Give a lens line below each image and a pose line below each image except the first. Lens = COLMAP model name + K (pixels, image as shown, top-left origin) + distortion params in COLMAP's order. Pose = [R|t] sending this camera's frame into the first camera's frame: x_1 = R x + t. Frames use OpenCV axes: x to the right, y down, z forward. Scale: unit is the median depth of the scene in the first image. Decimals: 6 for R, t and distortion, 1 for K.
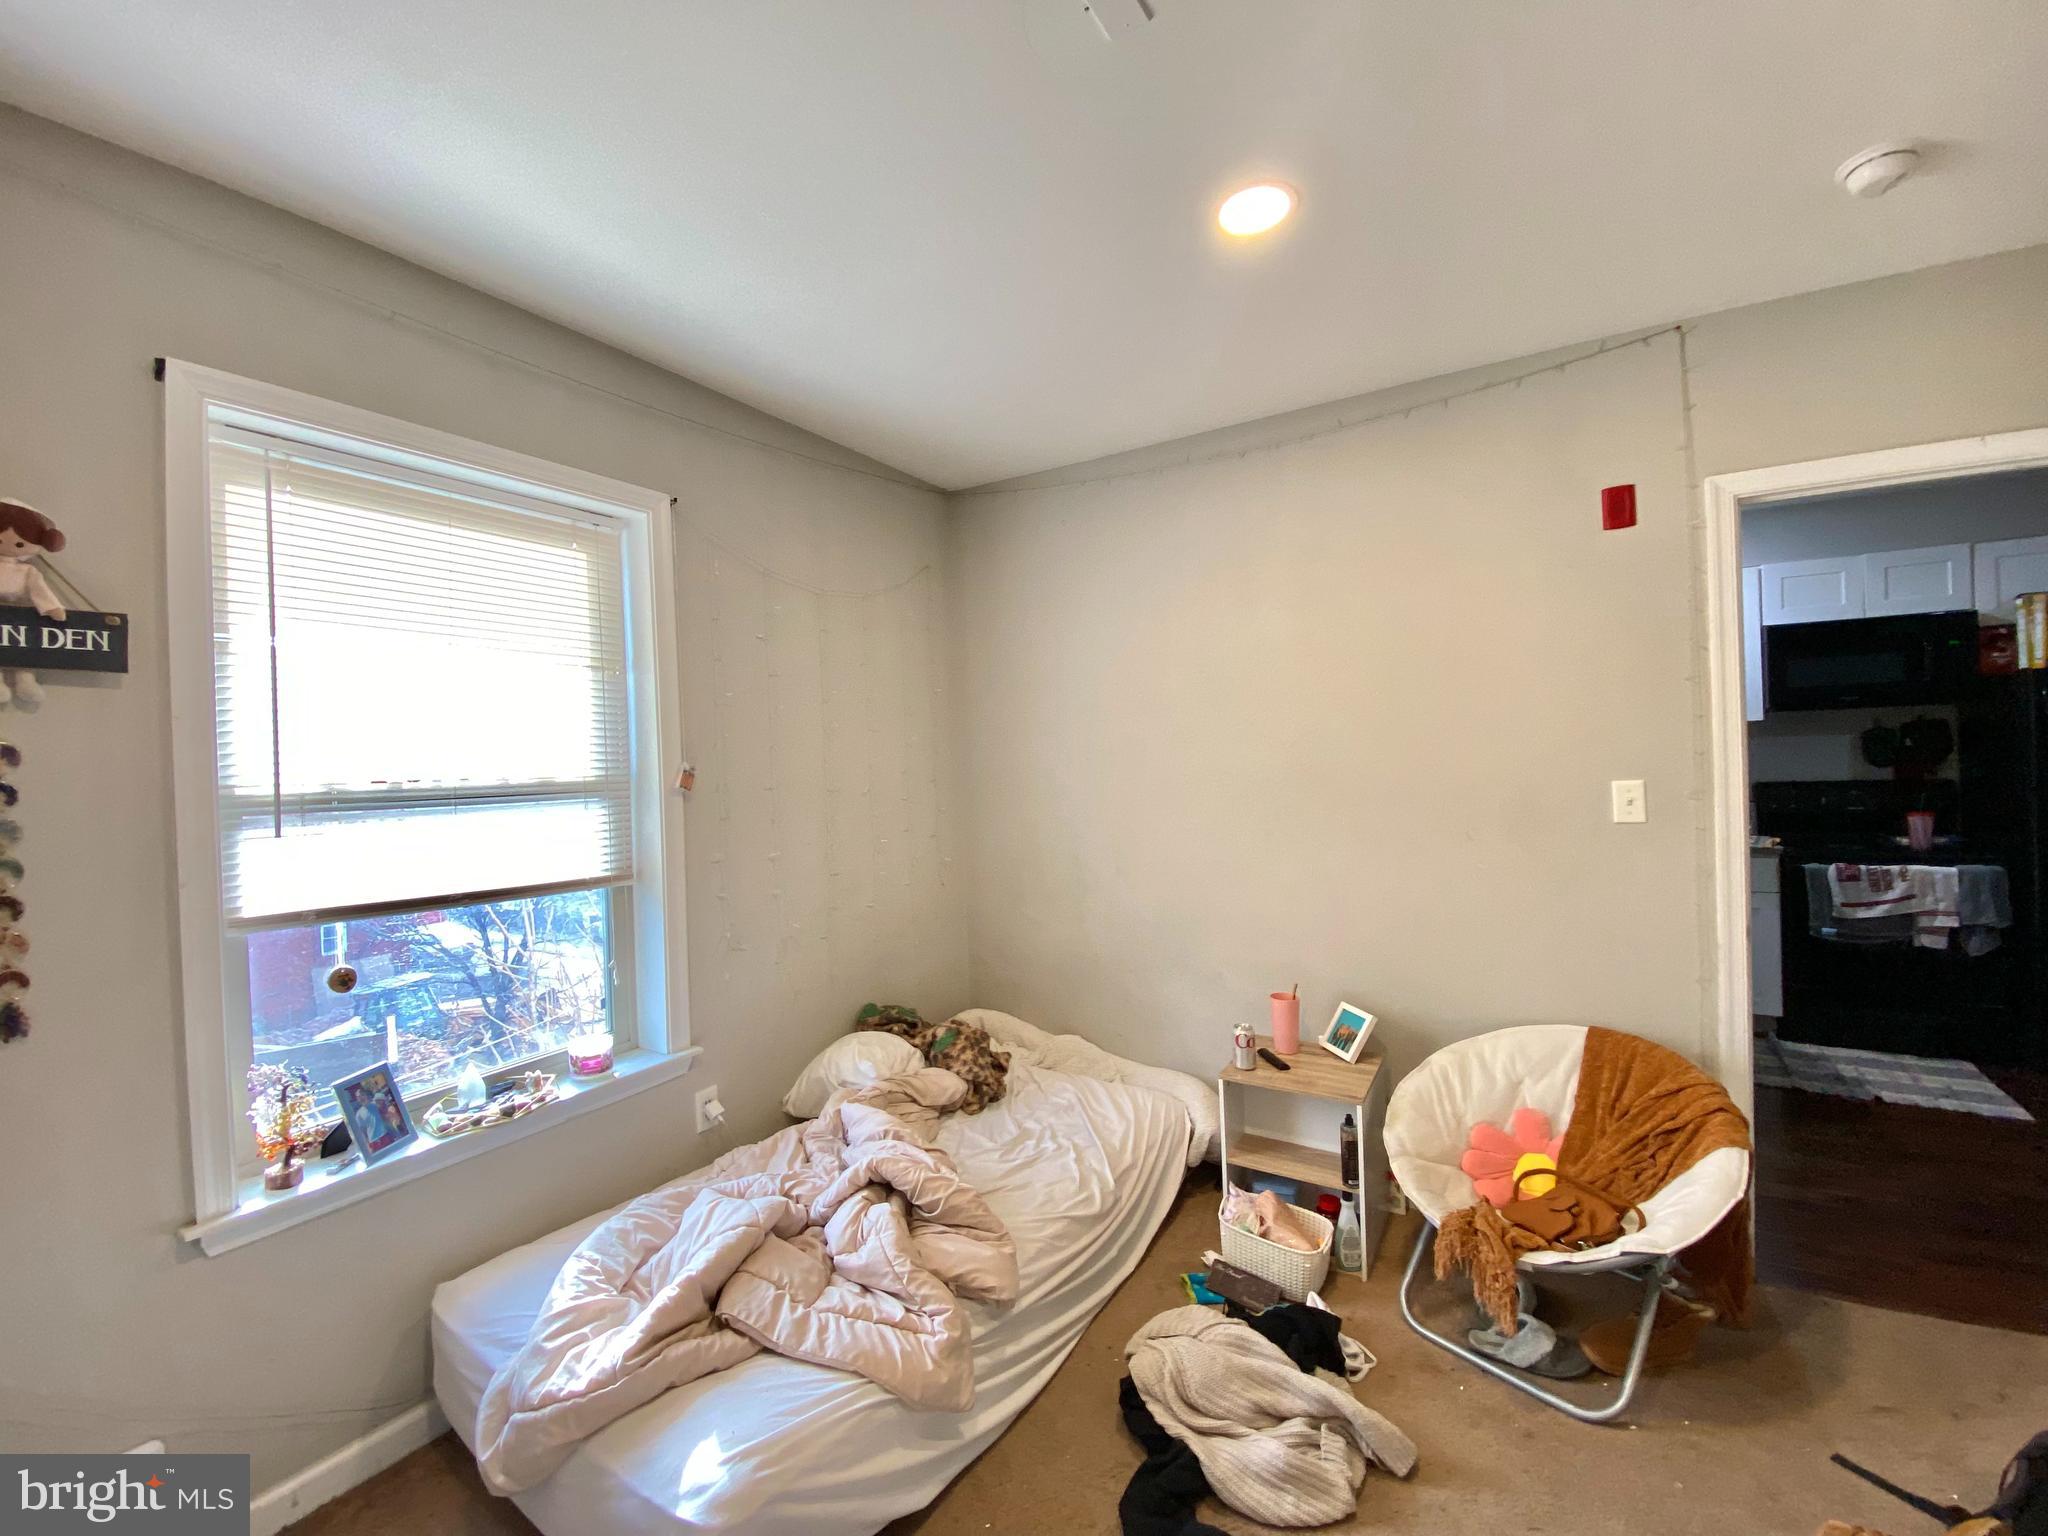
lens RADIAL K [[825.4, 0, 1015.7], [0, 825.4, 771.0], [0, 0, 1]] dist [0.054995, -0.039375]
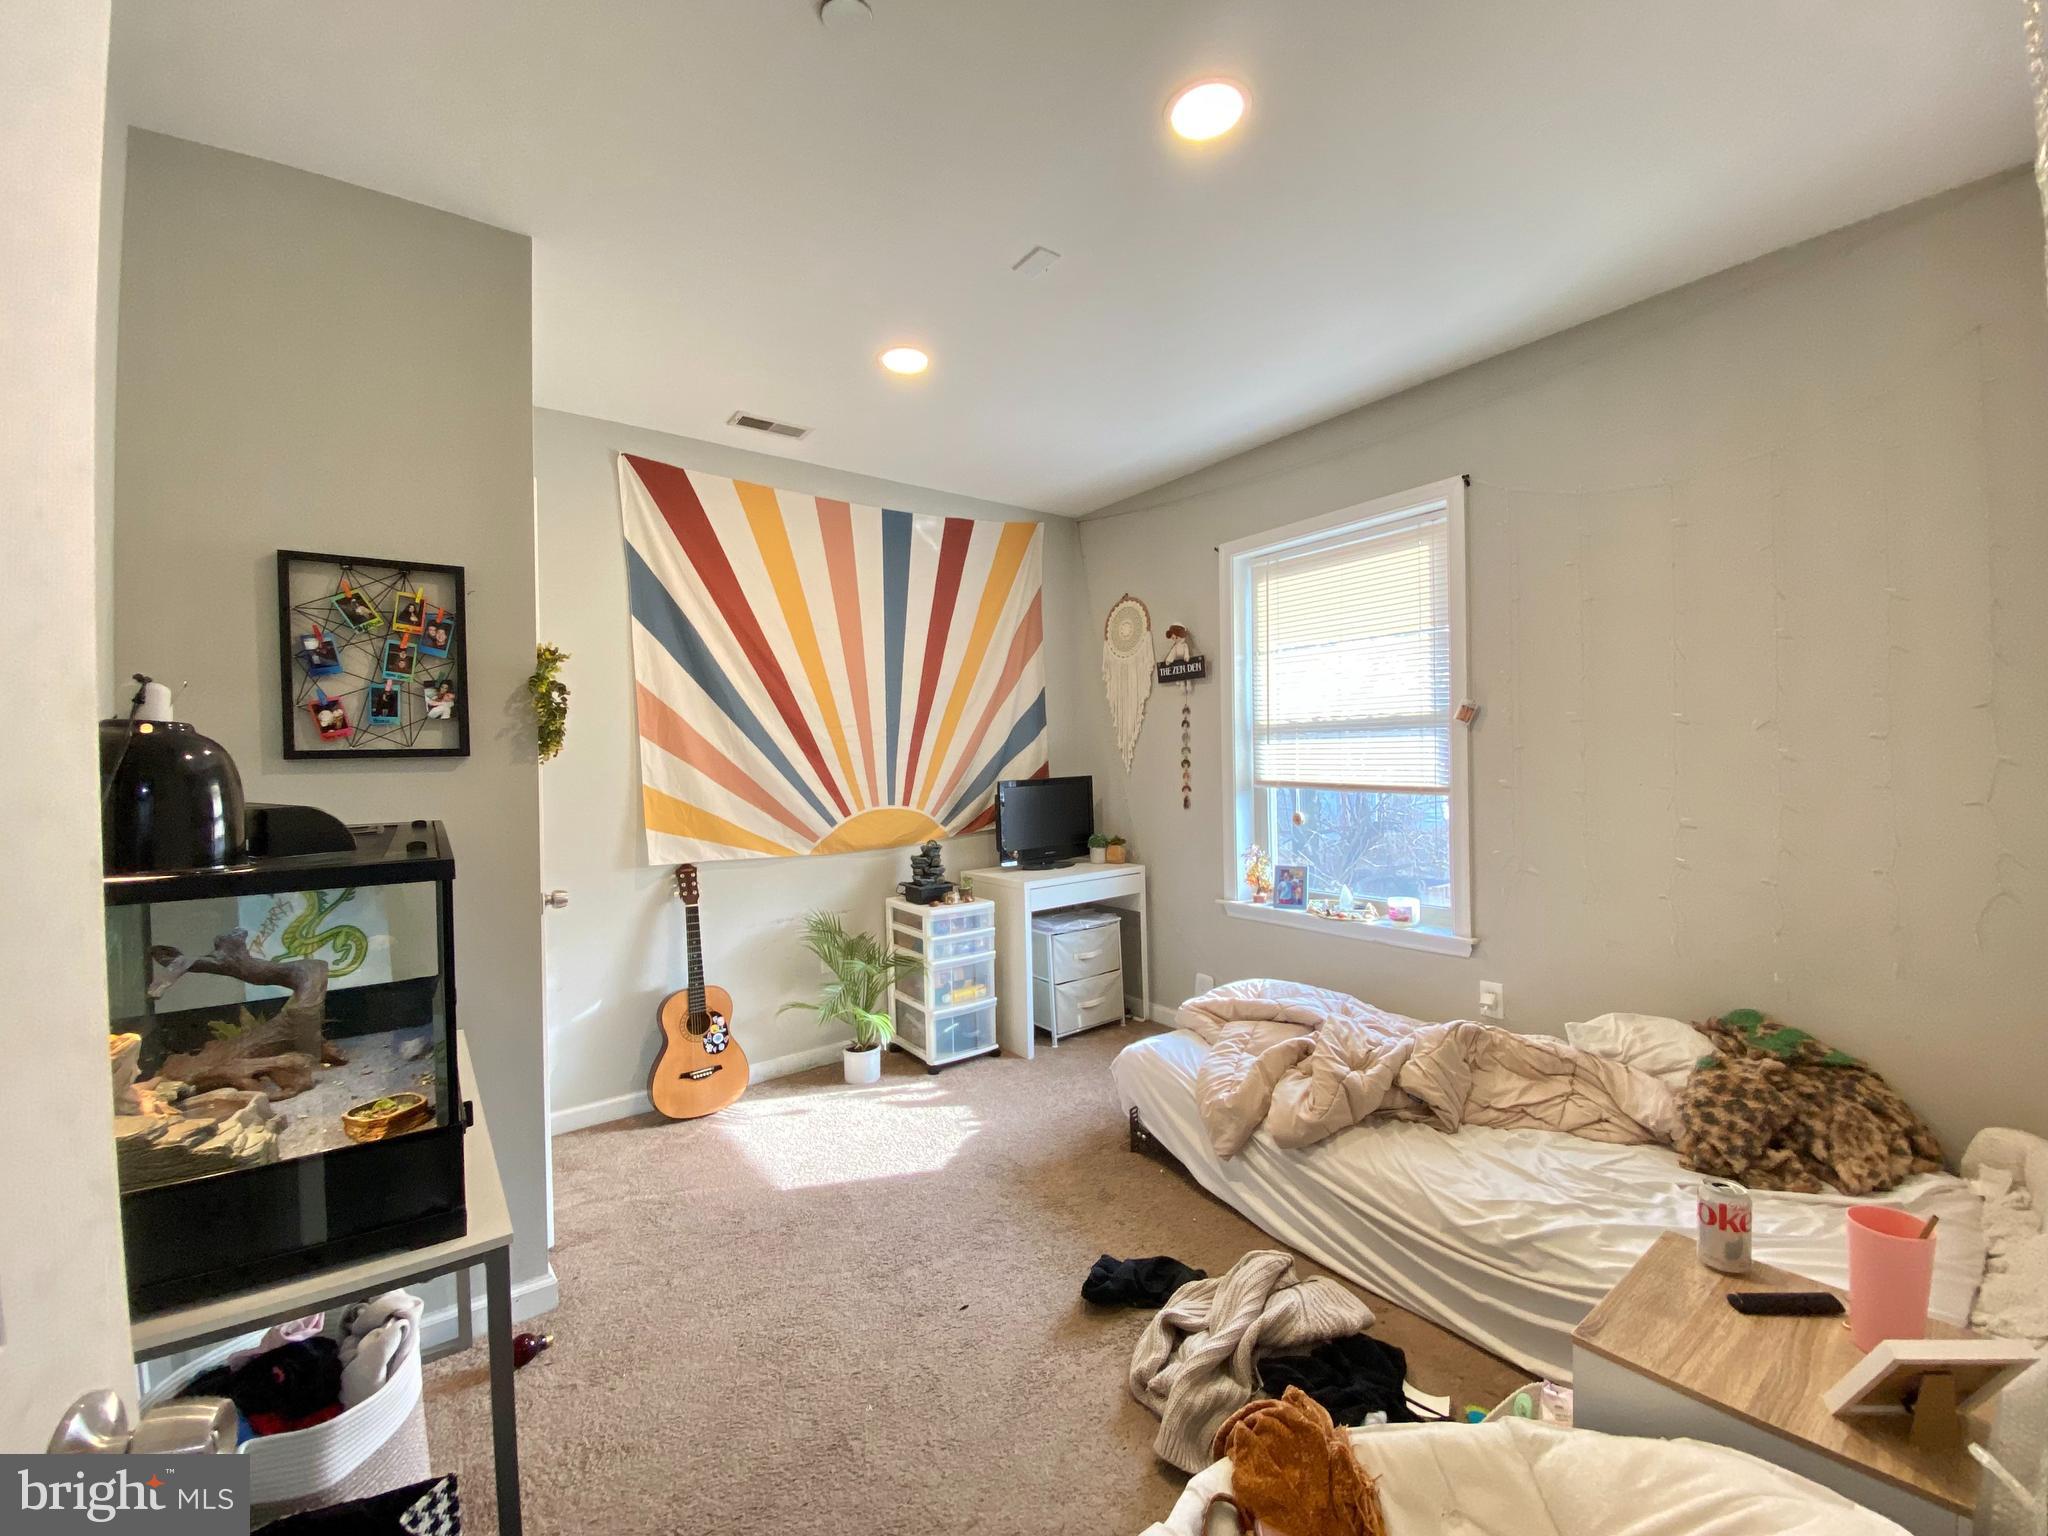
lens RADIAL K [[825.4, 0, 1015.7], [0, 825.4, 771.0], [0, 0, 1]] dist [0.054995, -0.039375]
pose [[-0.360027, 0.054346, -0.931358, 1.276104], [0.023794, 0.998512, 0.049067, 0.026954], [0.932638, -0.004495, -0.360785, 1.119435]]
